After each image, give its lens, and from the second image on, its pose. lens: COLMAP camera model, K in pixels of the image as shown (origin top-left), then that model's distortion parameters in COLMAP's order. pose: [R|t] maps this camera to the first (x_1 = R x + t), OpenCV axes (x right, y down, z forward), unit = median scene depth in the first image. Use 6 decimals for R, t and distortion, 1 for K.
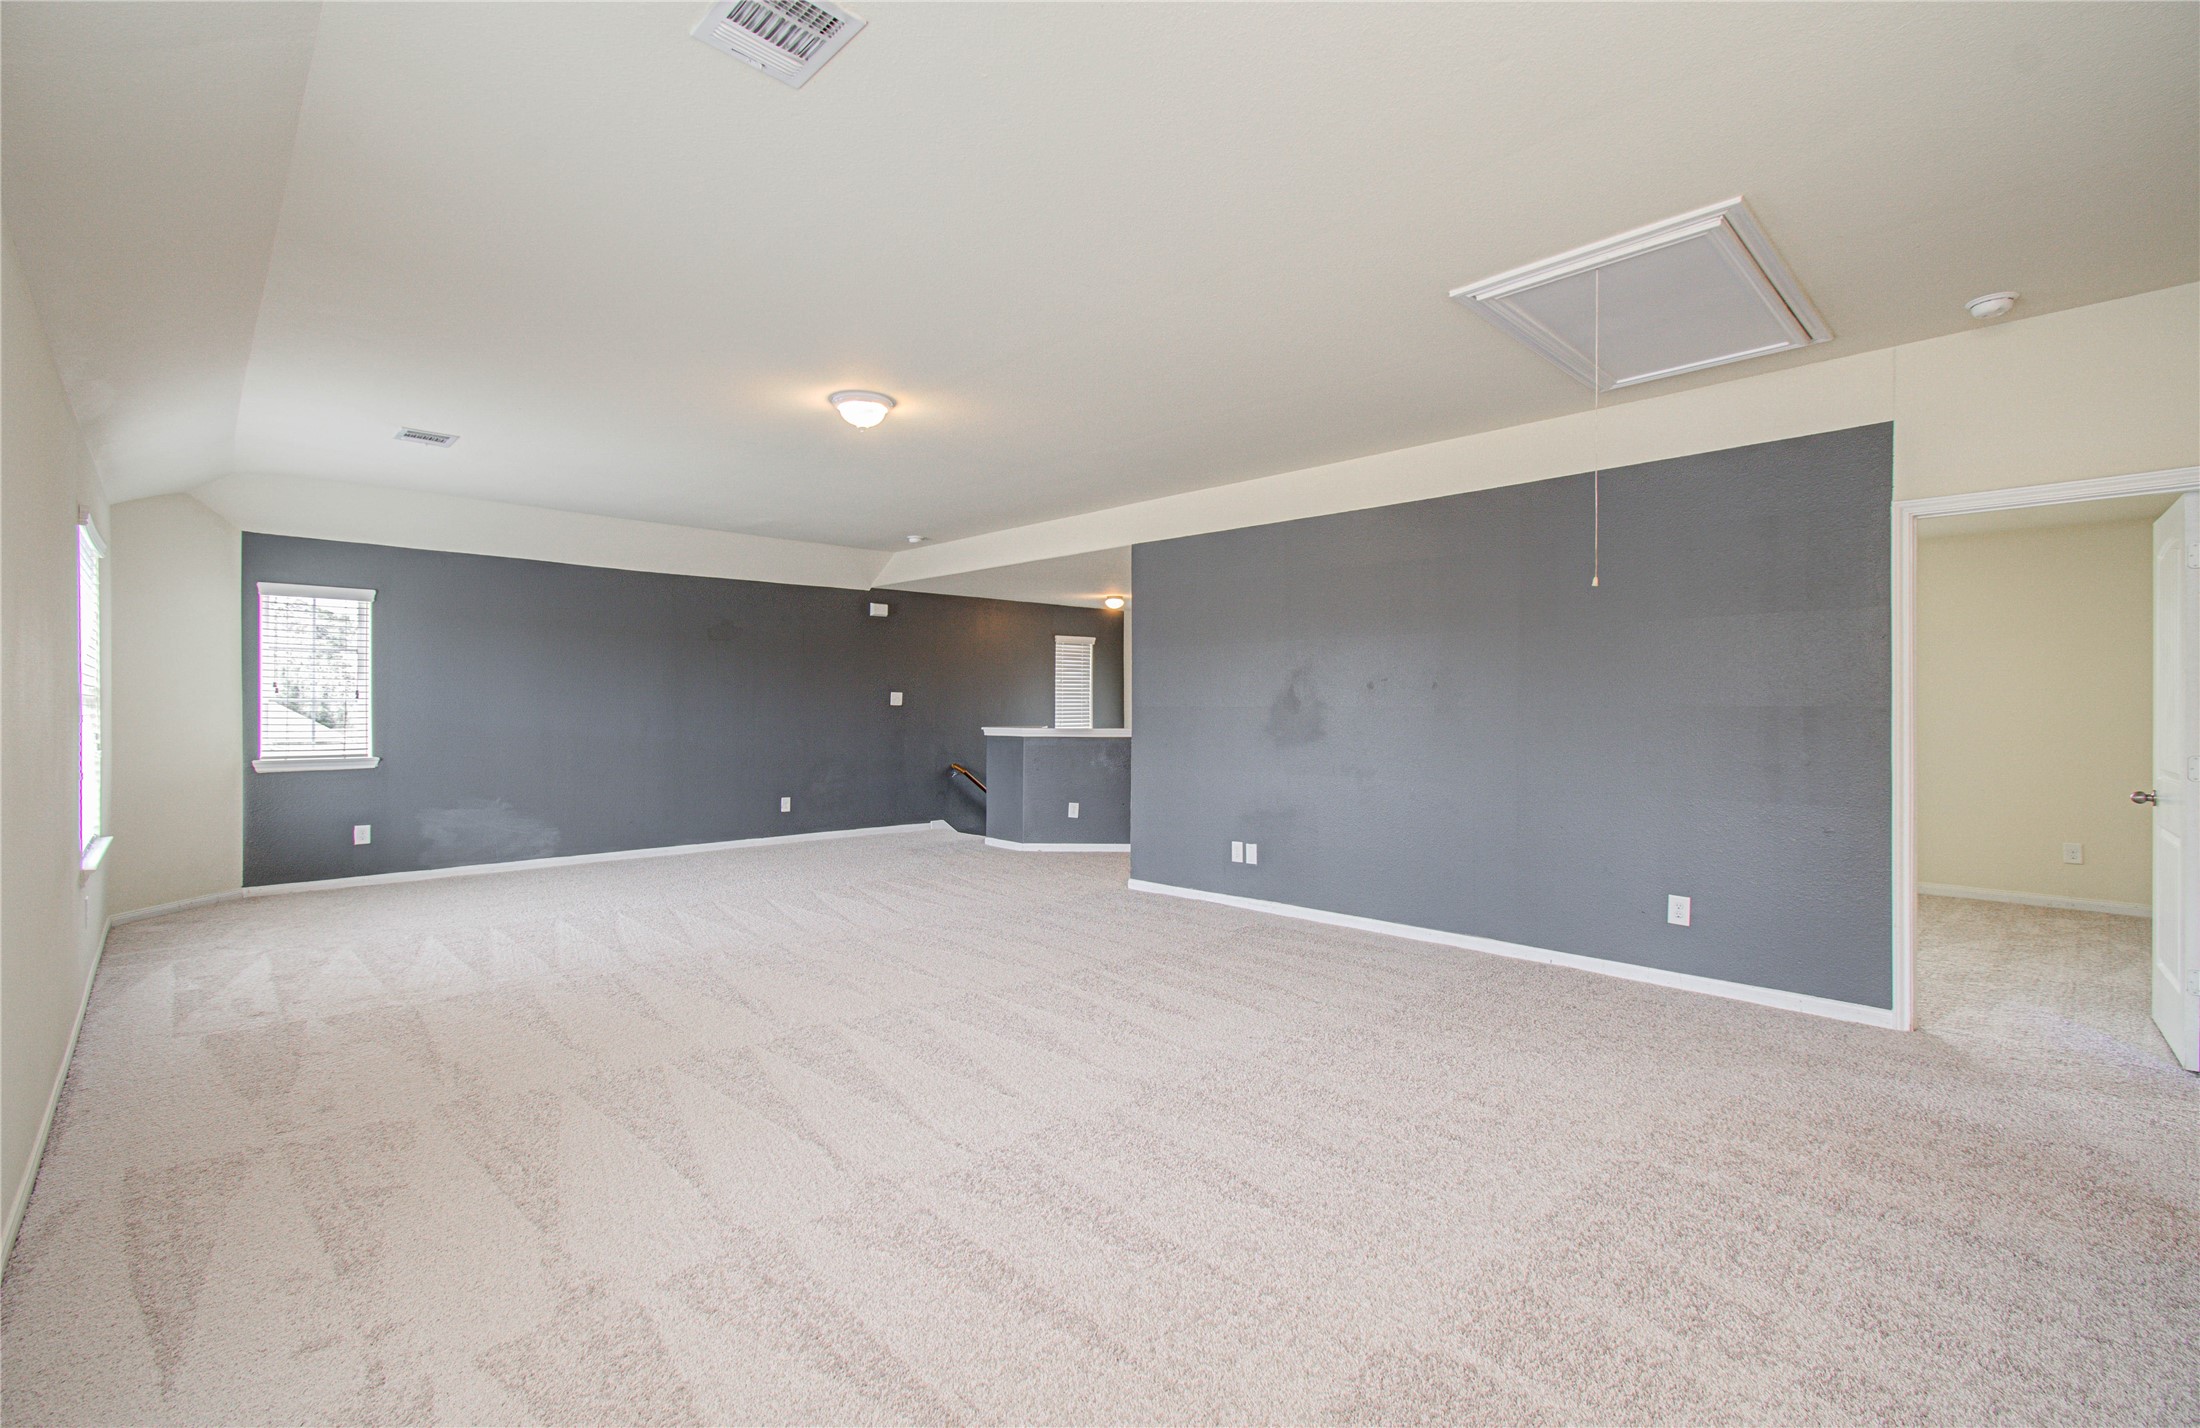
lens RADIAL K [[947.4, 0, 1097.2], [0, 947.4, 720.8], [0, 0, 1]] dist [-0.004822, 0.000224]
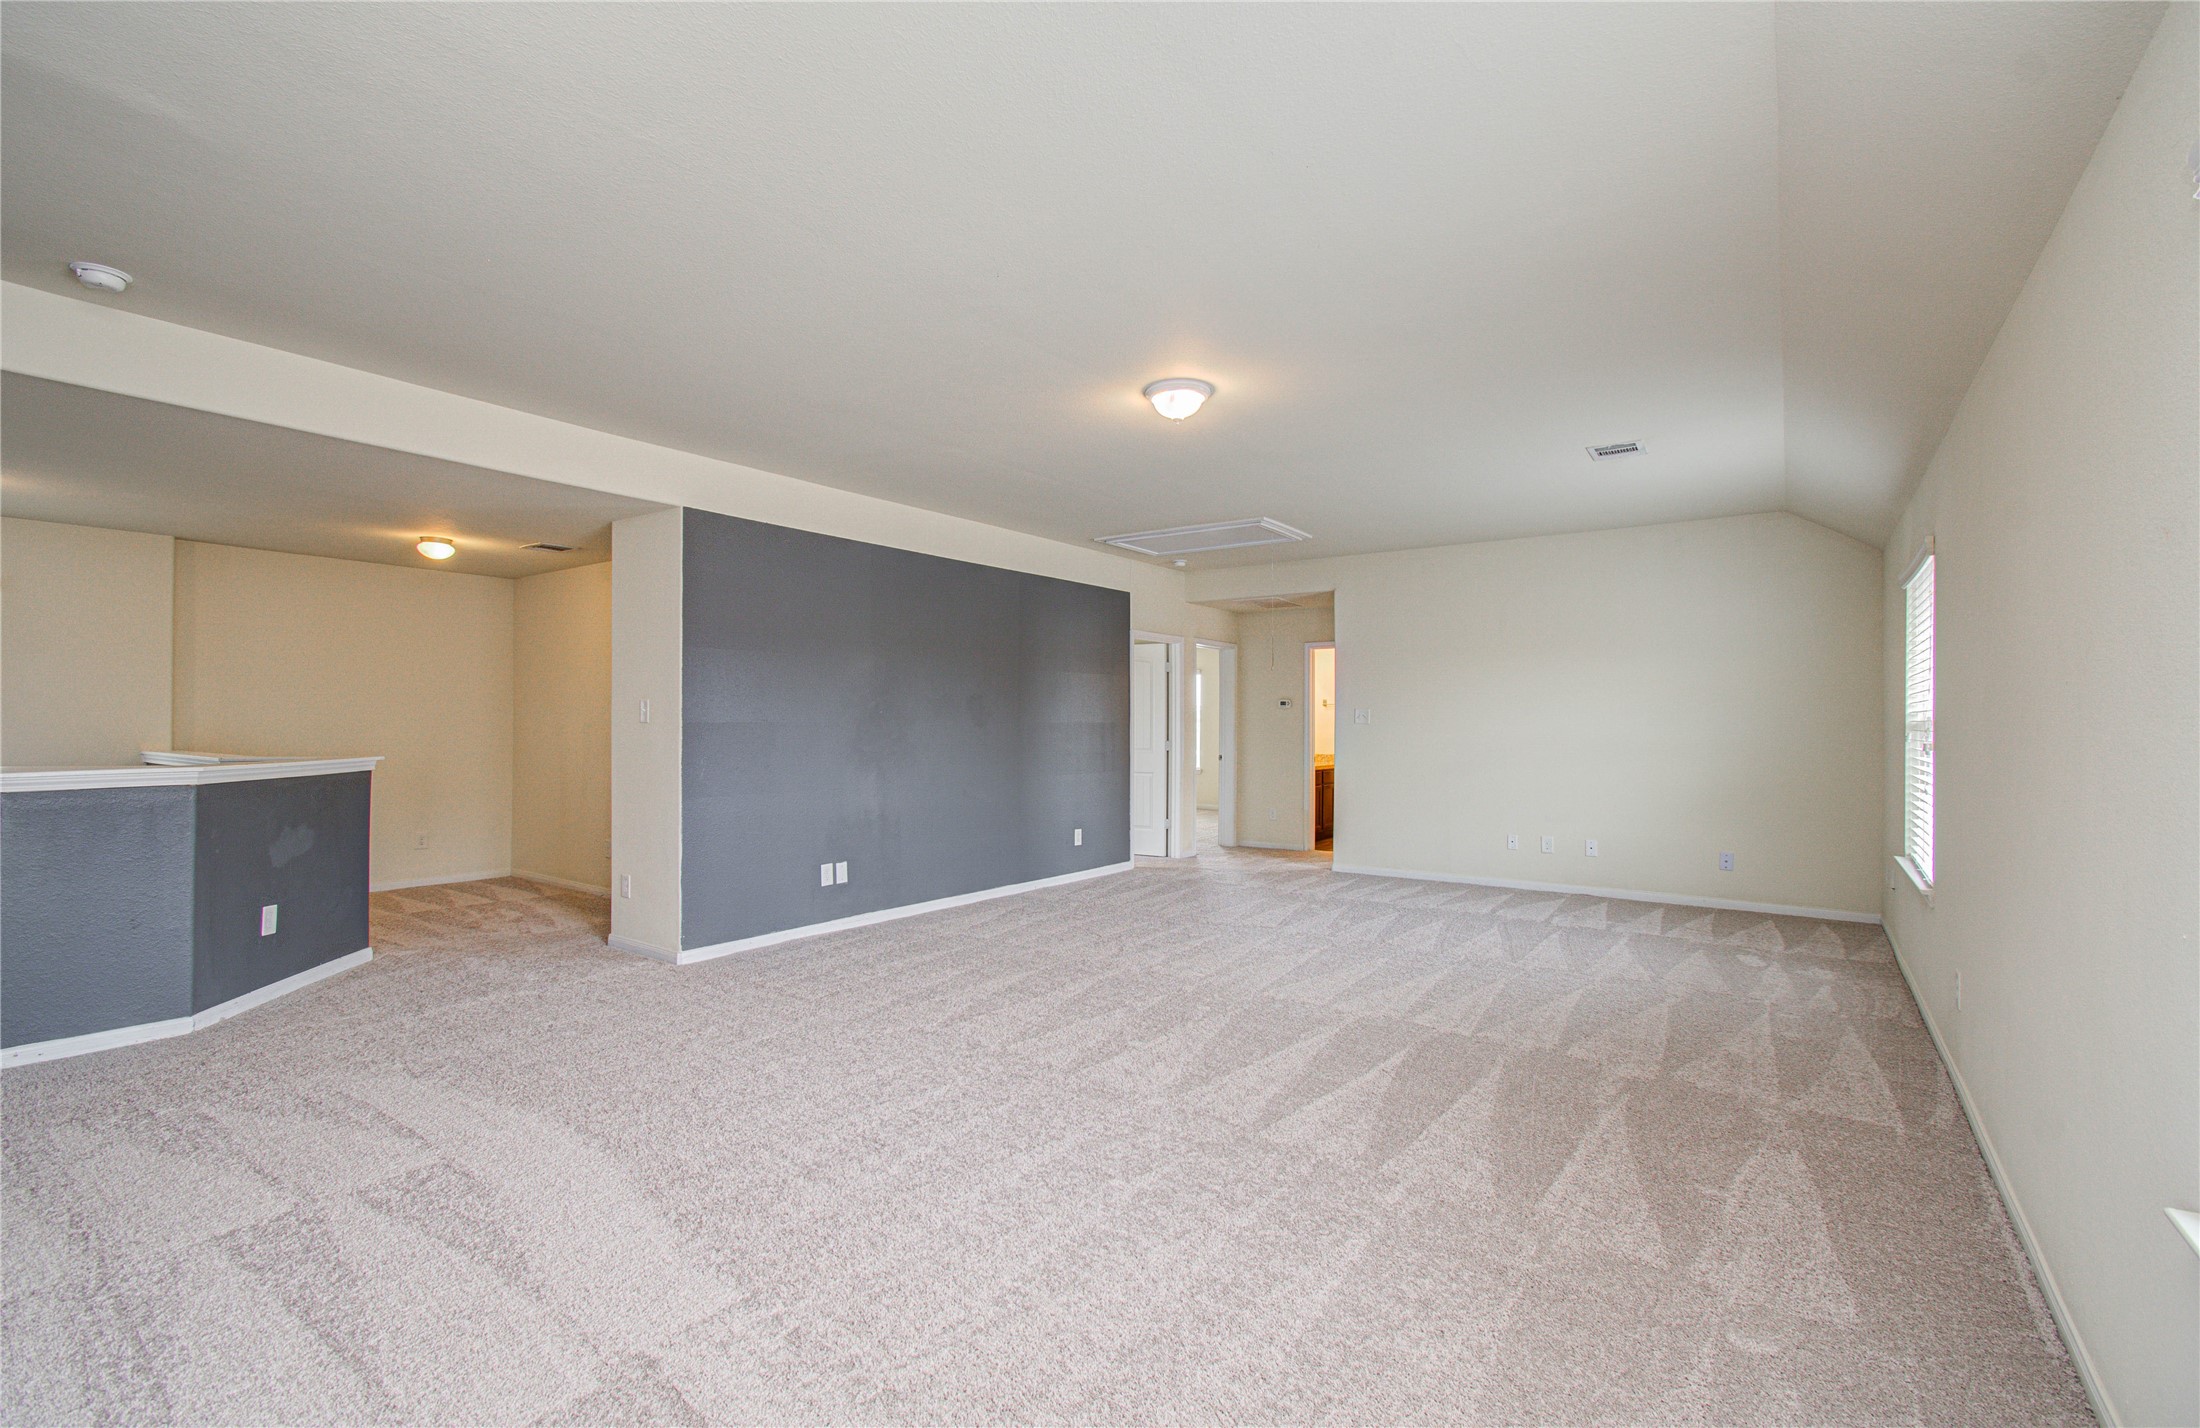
lens RADIAL K [[947.4, 0, 1097.2], [0, 947.4, 720.8], [0, 0, 1]] dist [-0.004822, 0.000224]
pose [[-0.124567, -0.003543, 0.992205, -0.851623], [0.011014, 0.999927, 0.004953, -0.020020], [-0.992150, 0.011545, -0.124518, 0.857372]]
